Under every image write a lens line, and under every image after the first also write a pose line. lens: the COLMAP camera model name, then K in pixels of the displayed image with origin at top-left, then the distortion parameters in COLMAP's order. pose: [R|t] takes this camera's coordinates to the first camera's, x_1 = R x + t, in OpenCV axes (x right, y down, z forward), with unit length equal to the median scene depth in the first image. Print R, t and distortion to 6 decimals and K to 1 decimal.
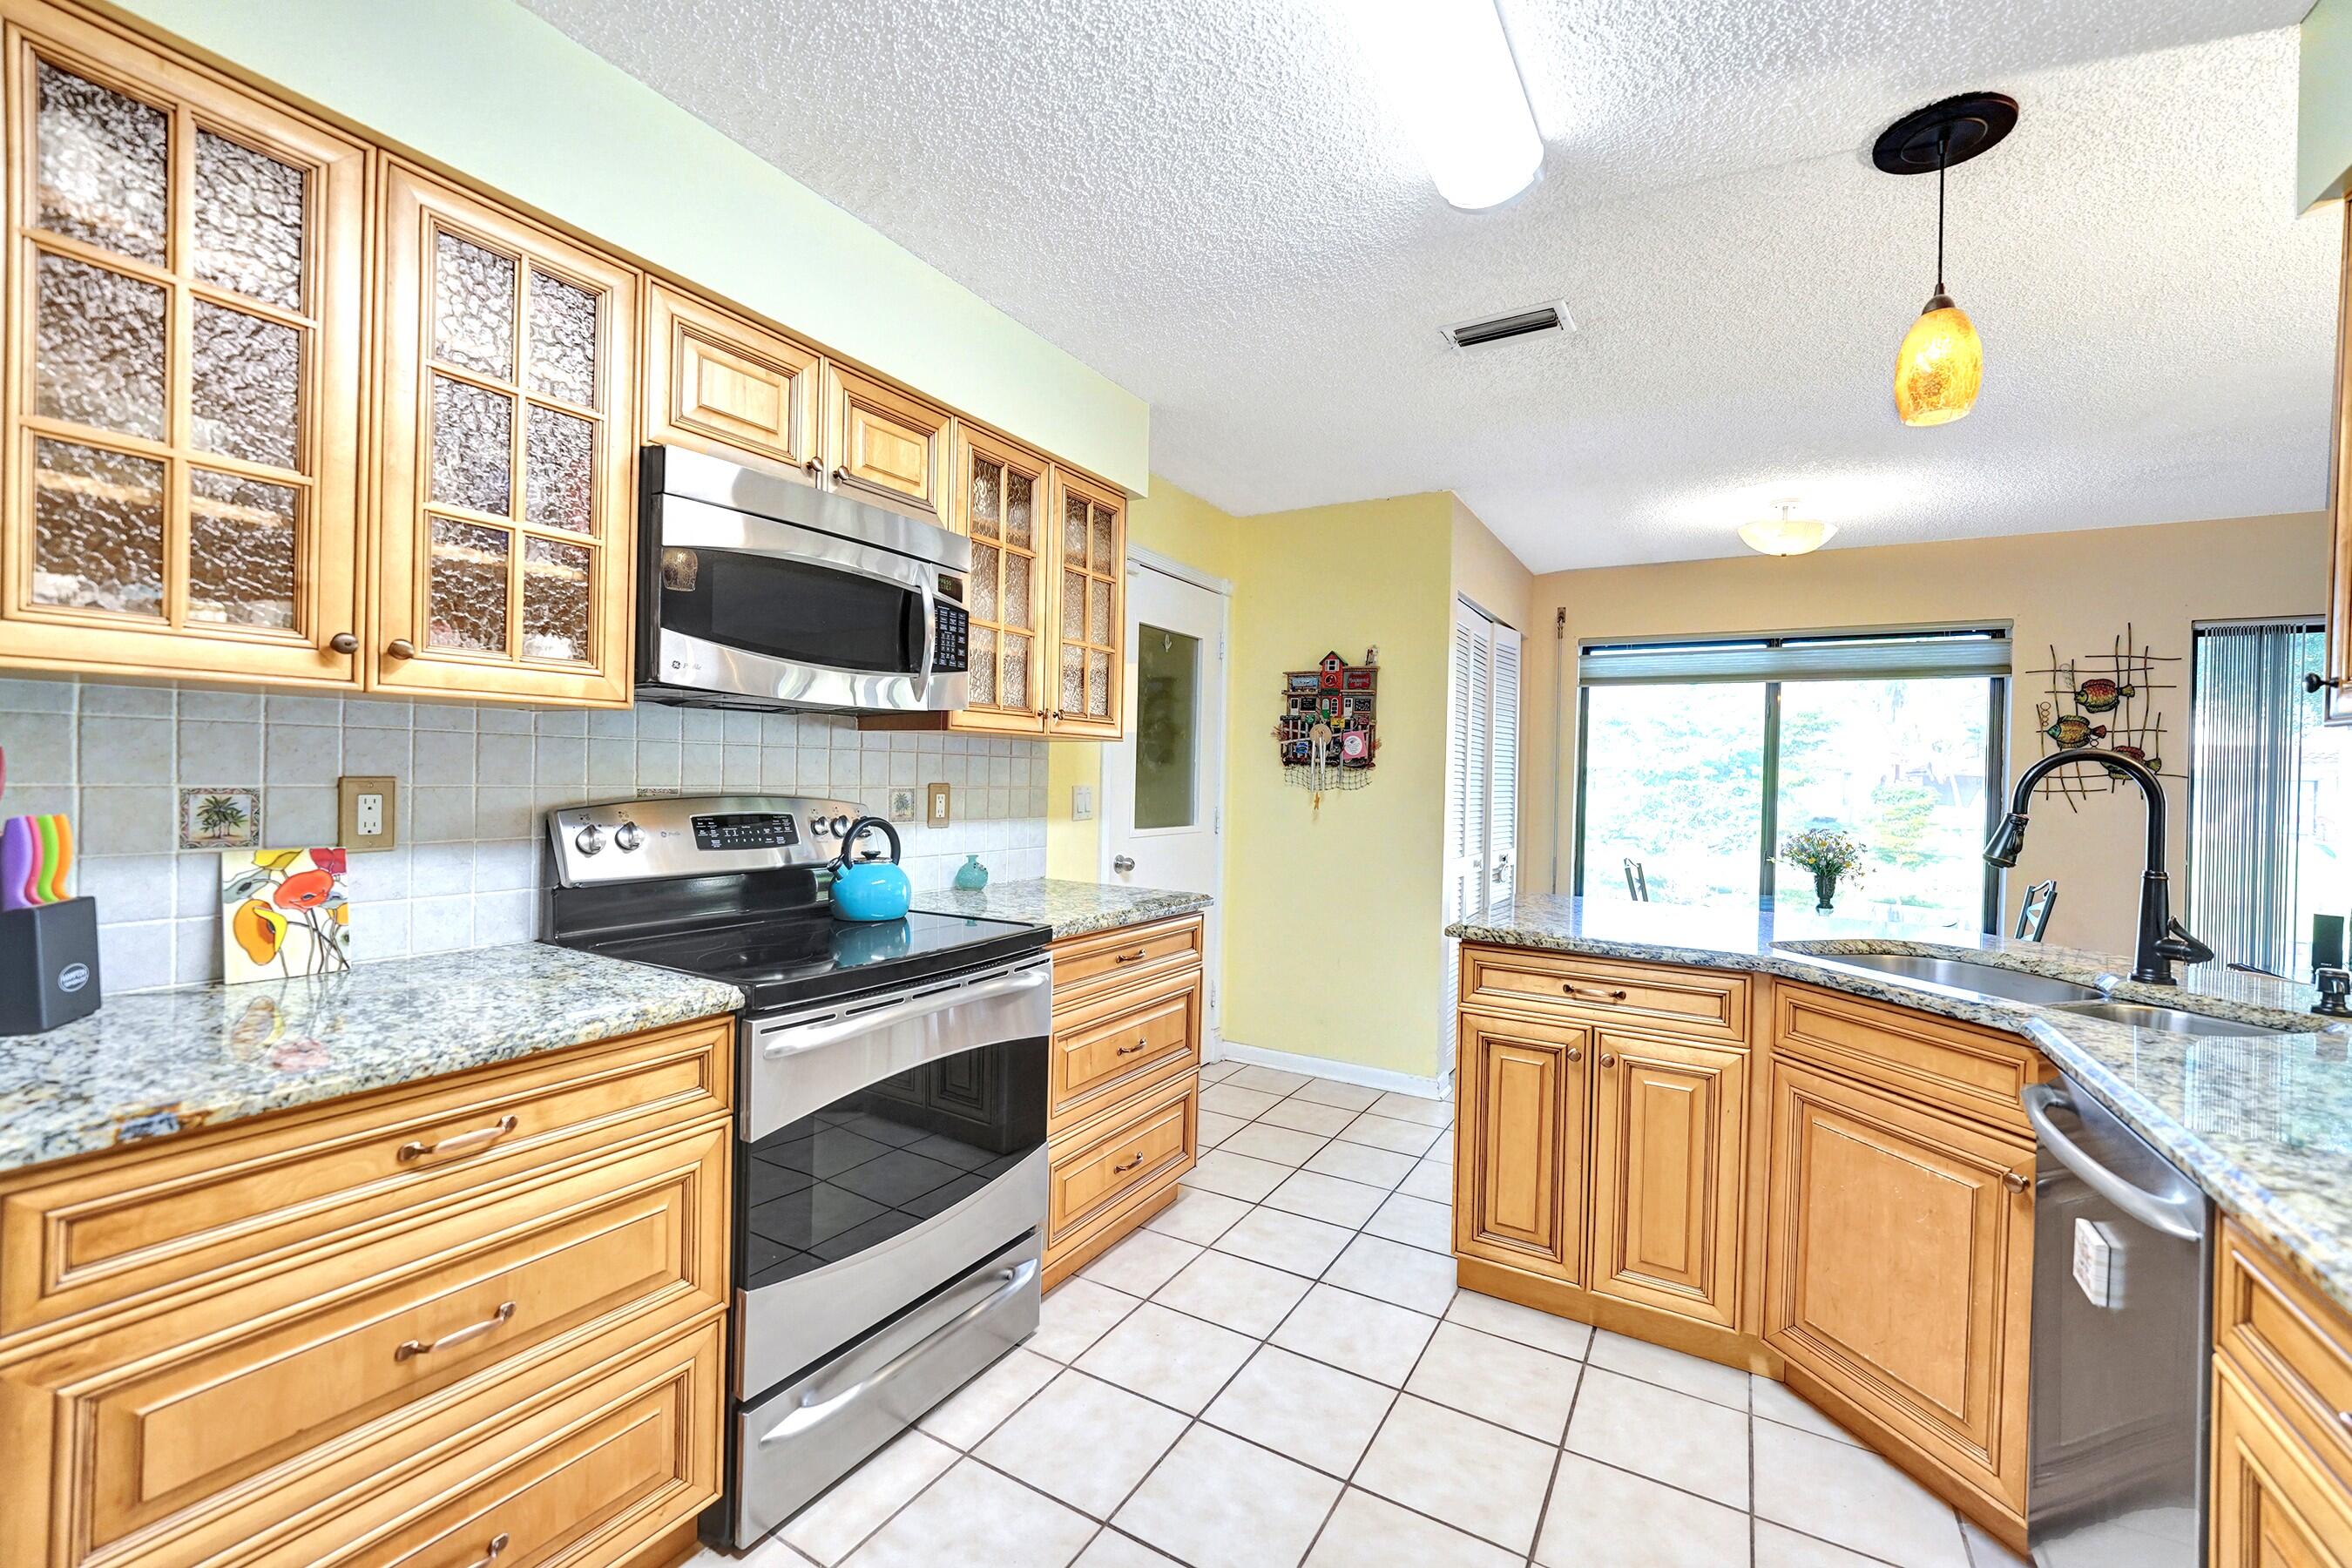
lens RADIAL K [[962.8, 0, 1167.6], [0, 962.8, 777.4], [0, 0, 1]] dist [-0.007228, 0.000576]
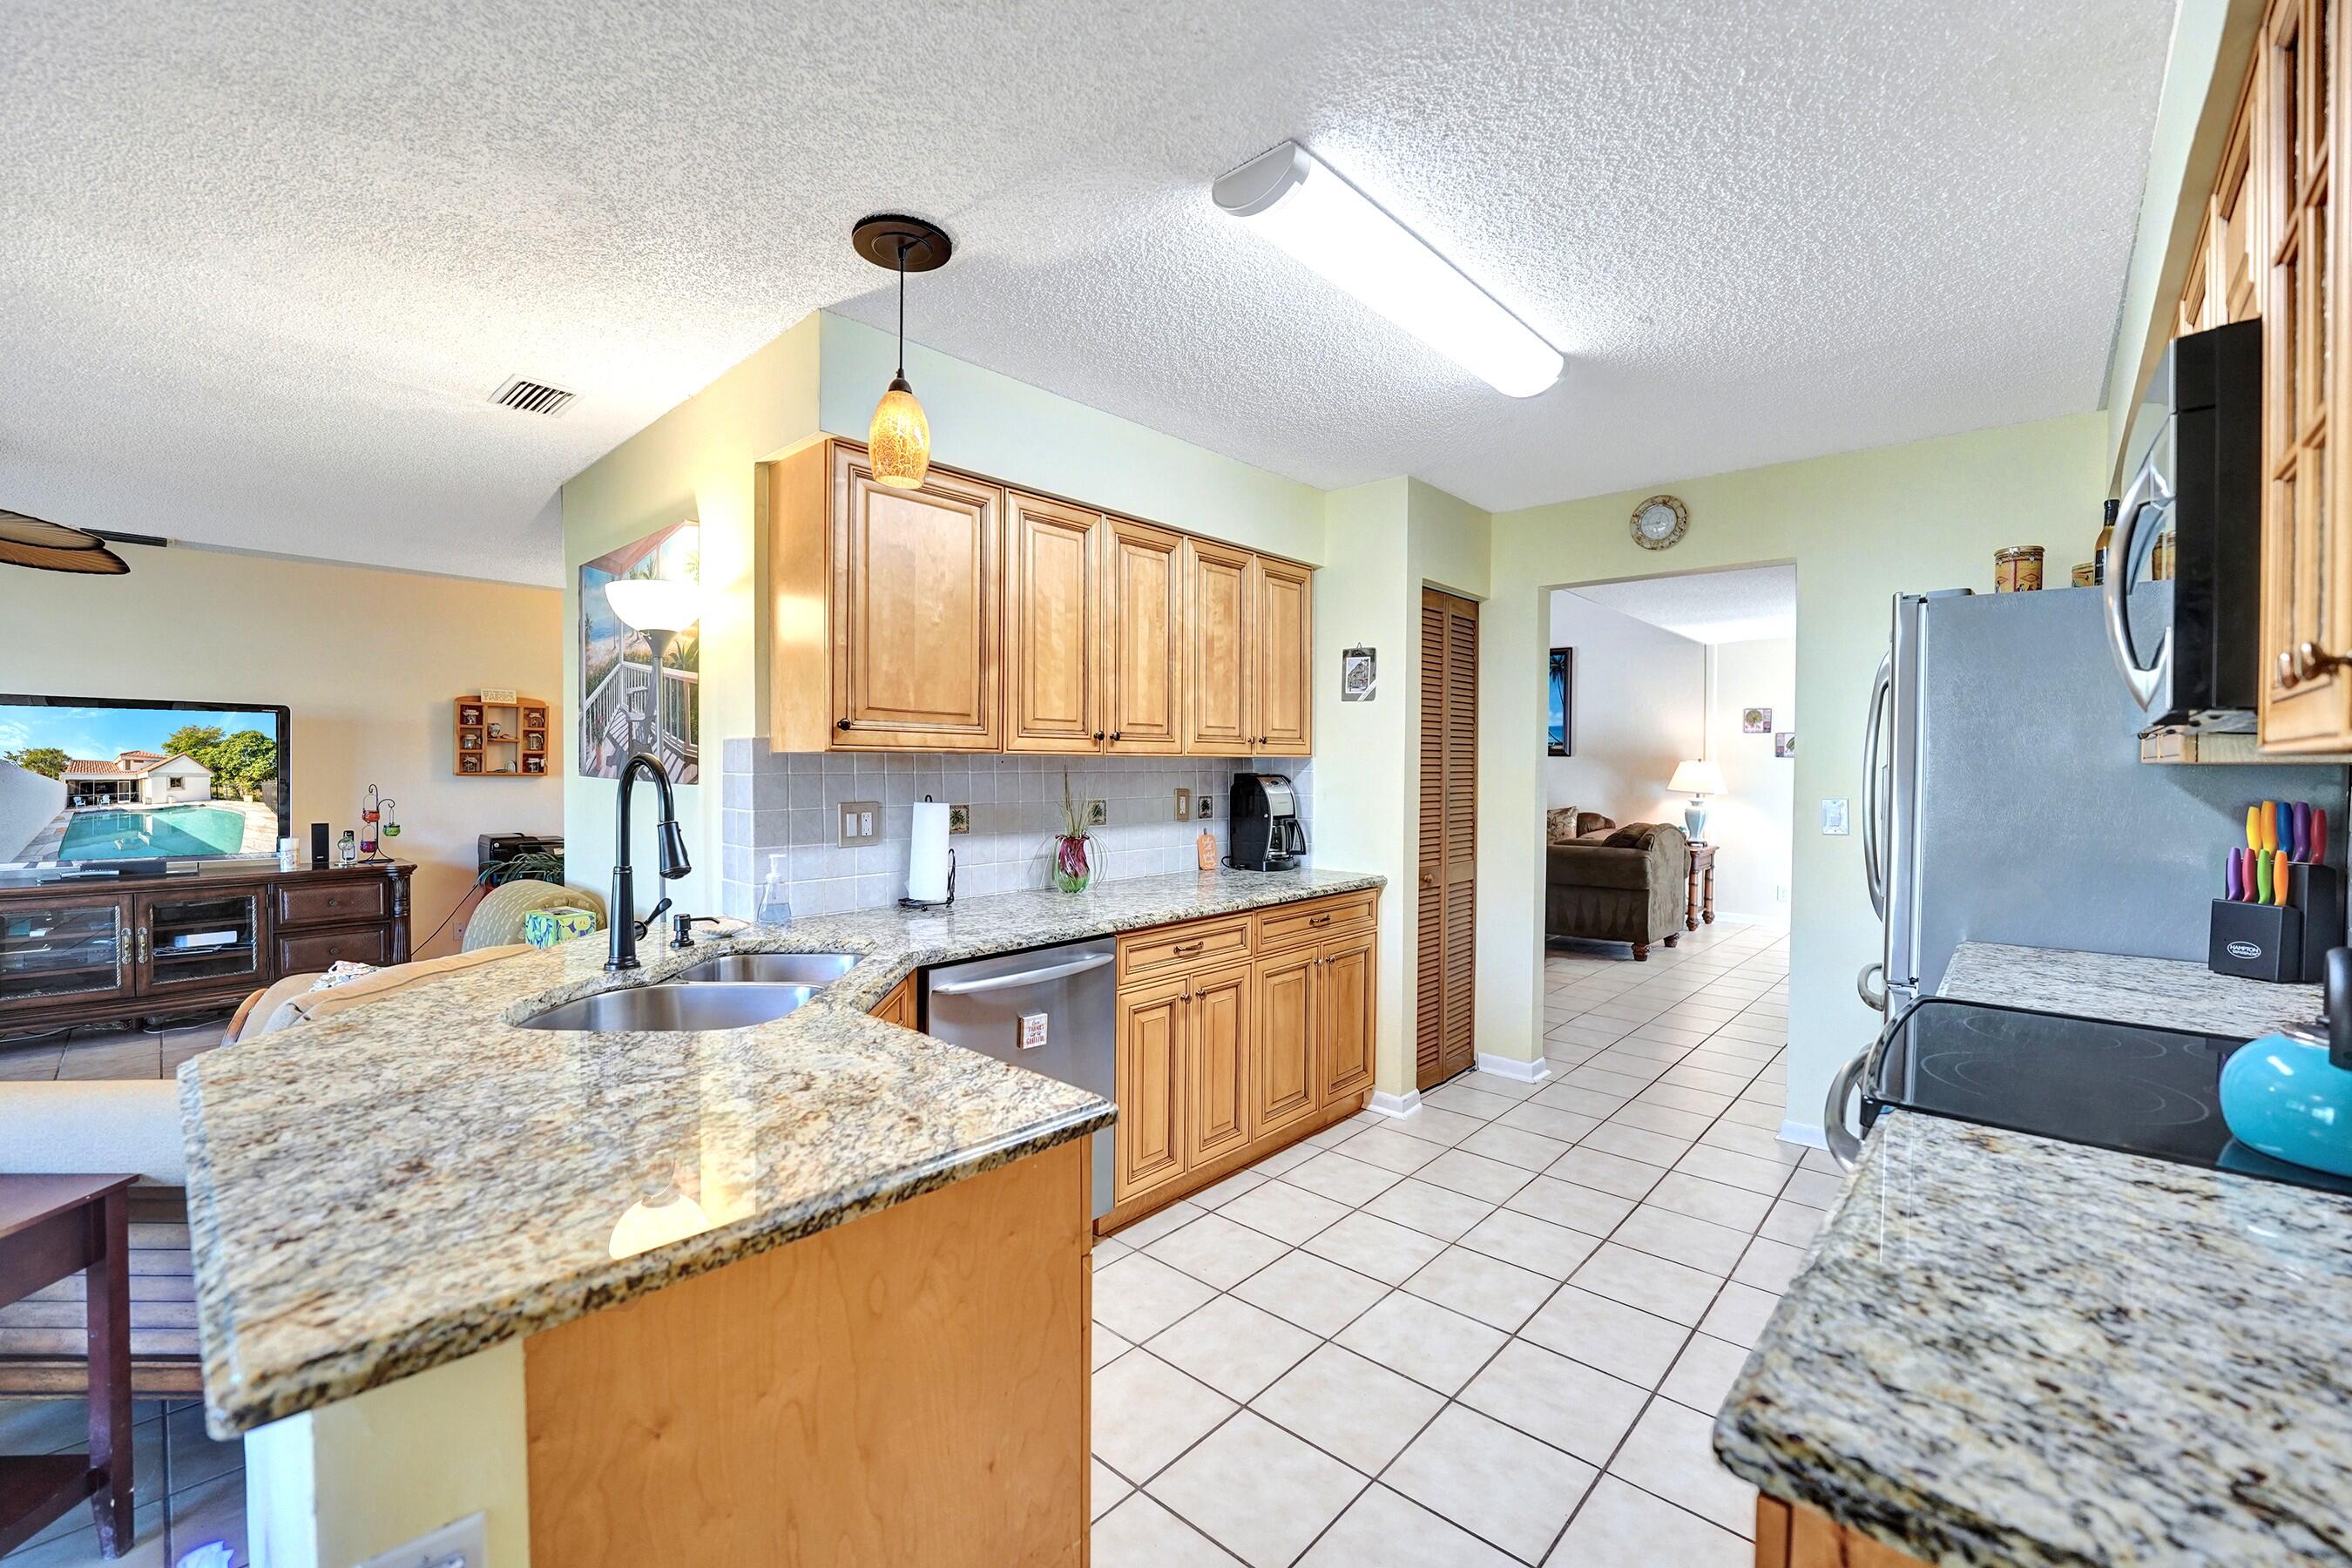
lens RADIAL K [[957.6, 0, 1169.5], [0, 957.6, 782.0], [0, 0, 1]] dist [-0.026853, -0.000017]
pose [[-0.977418, -0.033149, 0.208701, 0.173726], [-0.027971, 0.999225, 0.027713, -0.037534], [-0.209457, 0.021249, -0.977587, 1.629318]]
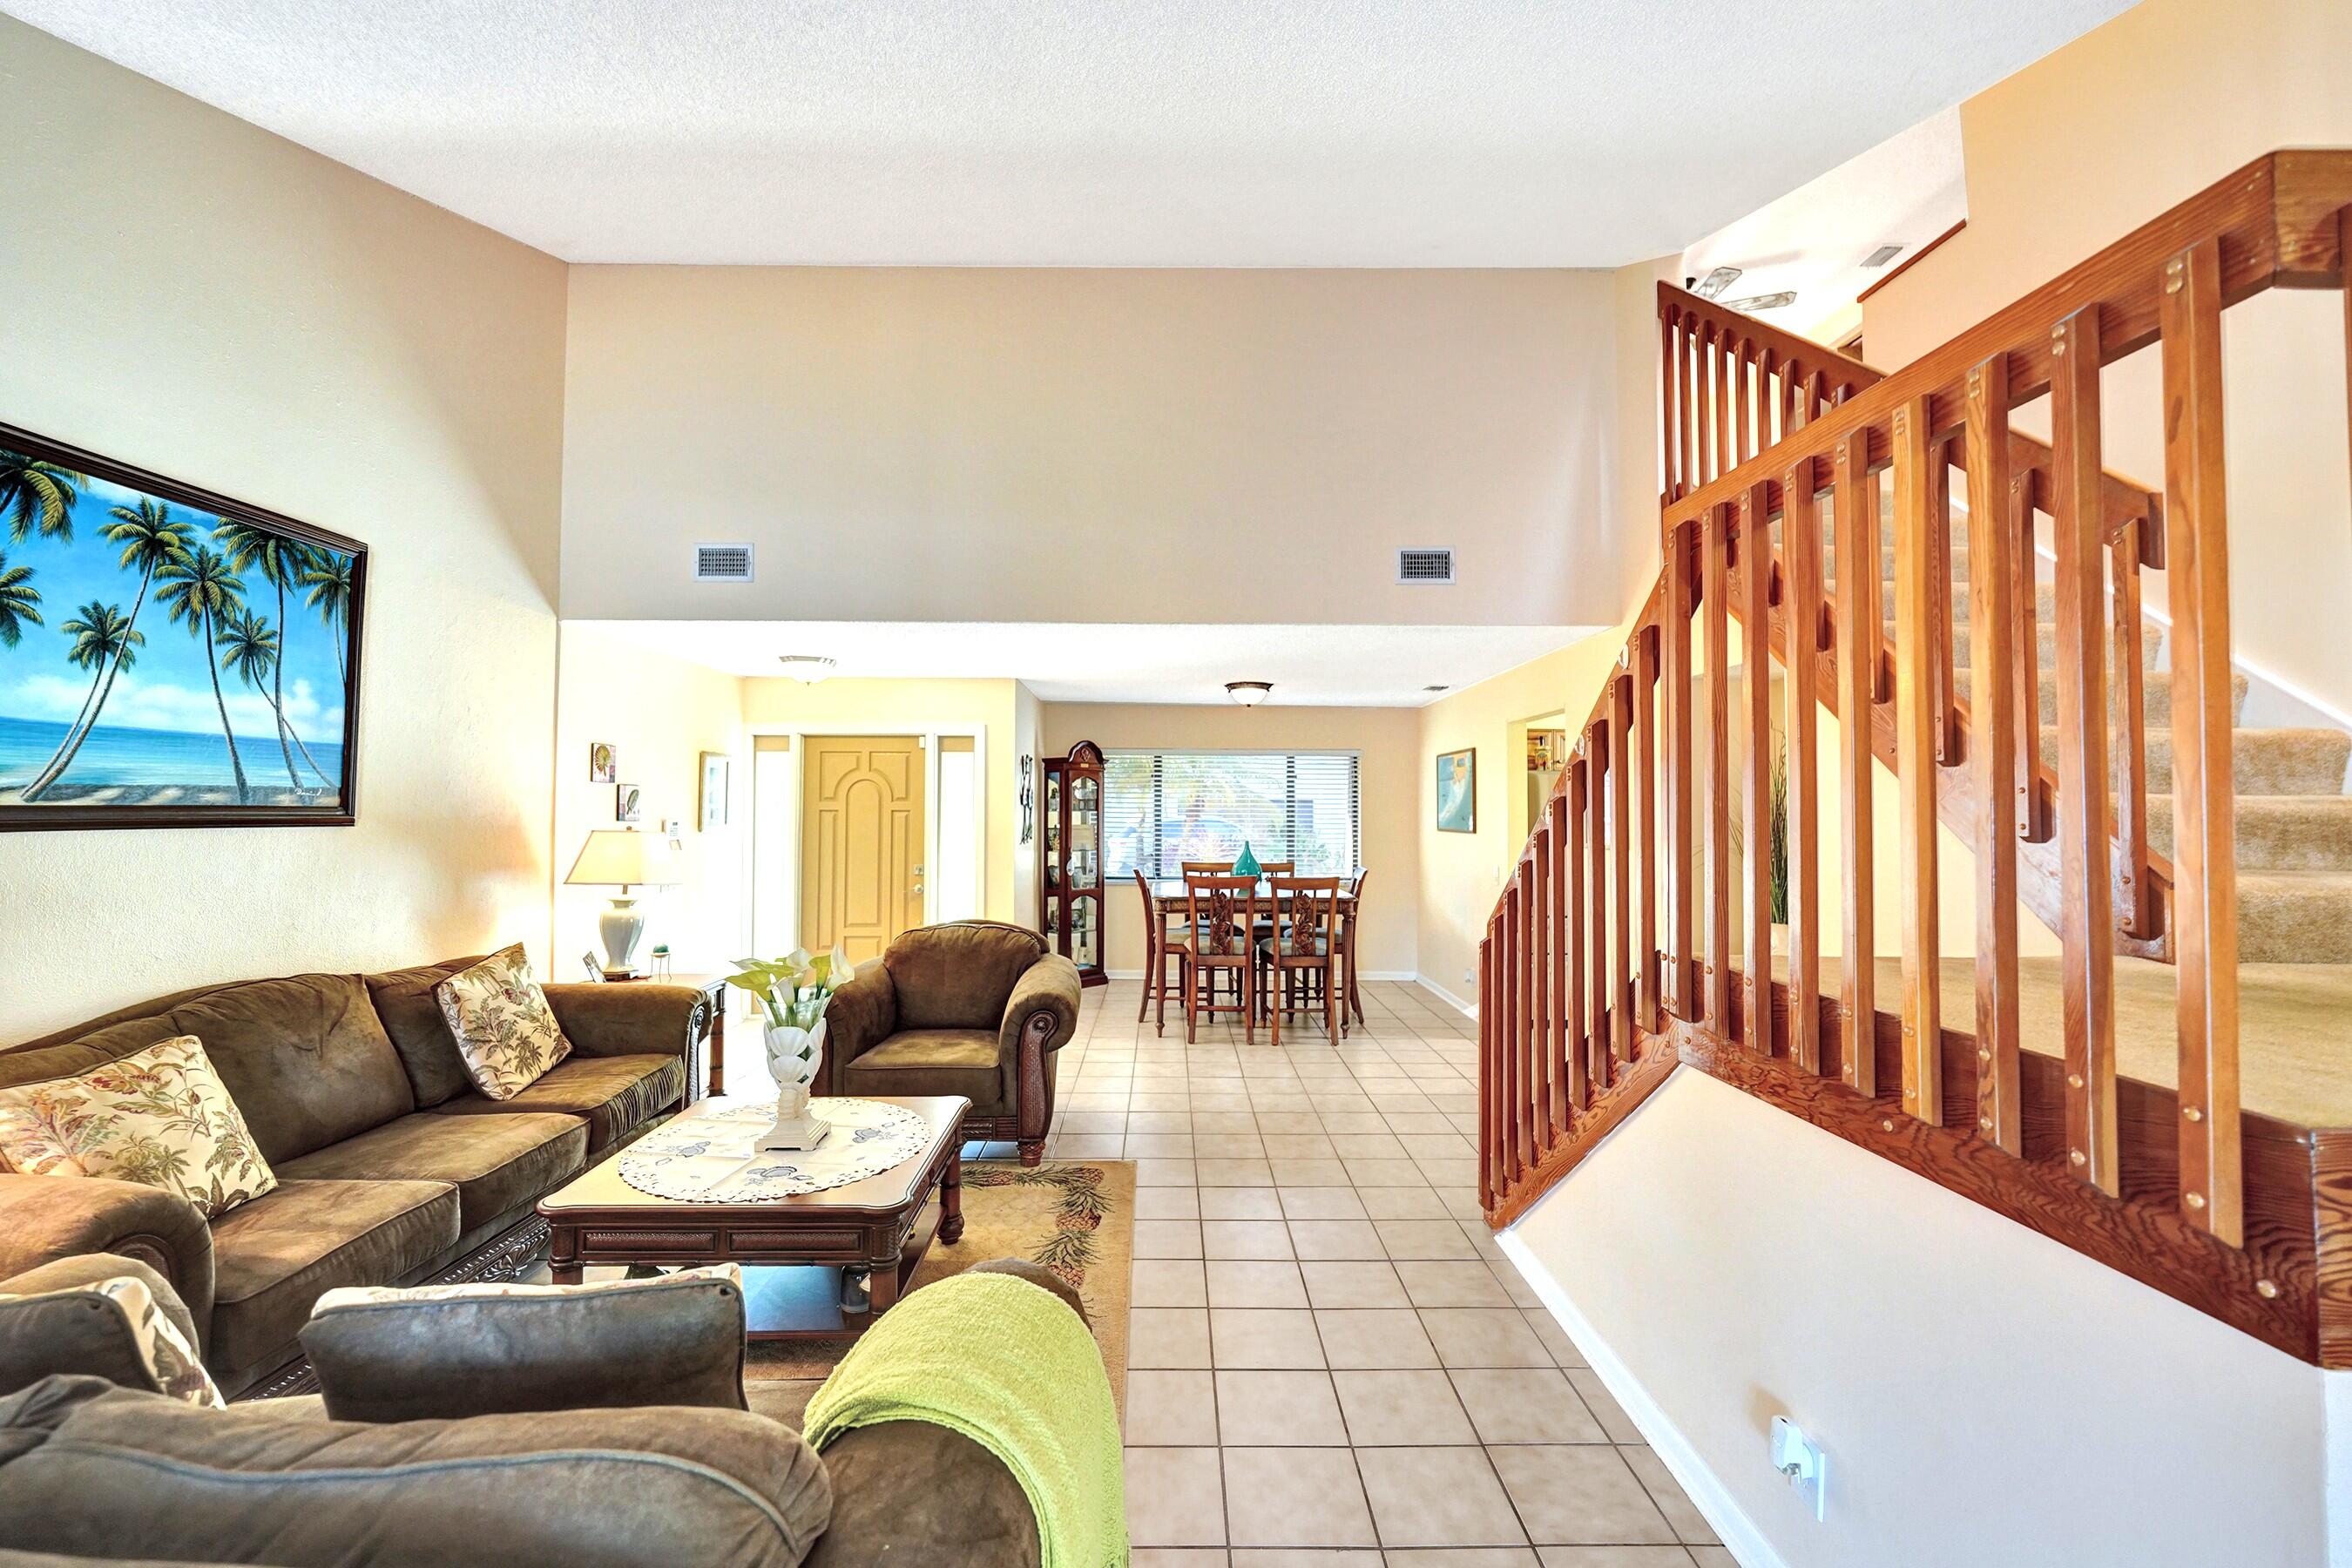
lens RADIAL K [[962.8, 0, 1167.6], [0, 962.8, 777.4], [0, 0, 1]] dist [-0.007228, 0.000576]
pose [[0.514632, -0.047043, -0.856120, 1.442730], [0.003146, 0.998591, -0.052981, -0.075665], [0.857406, 0.024572, 0.514054, -2.576302]]
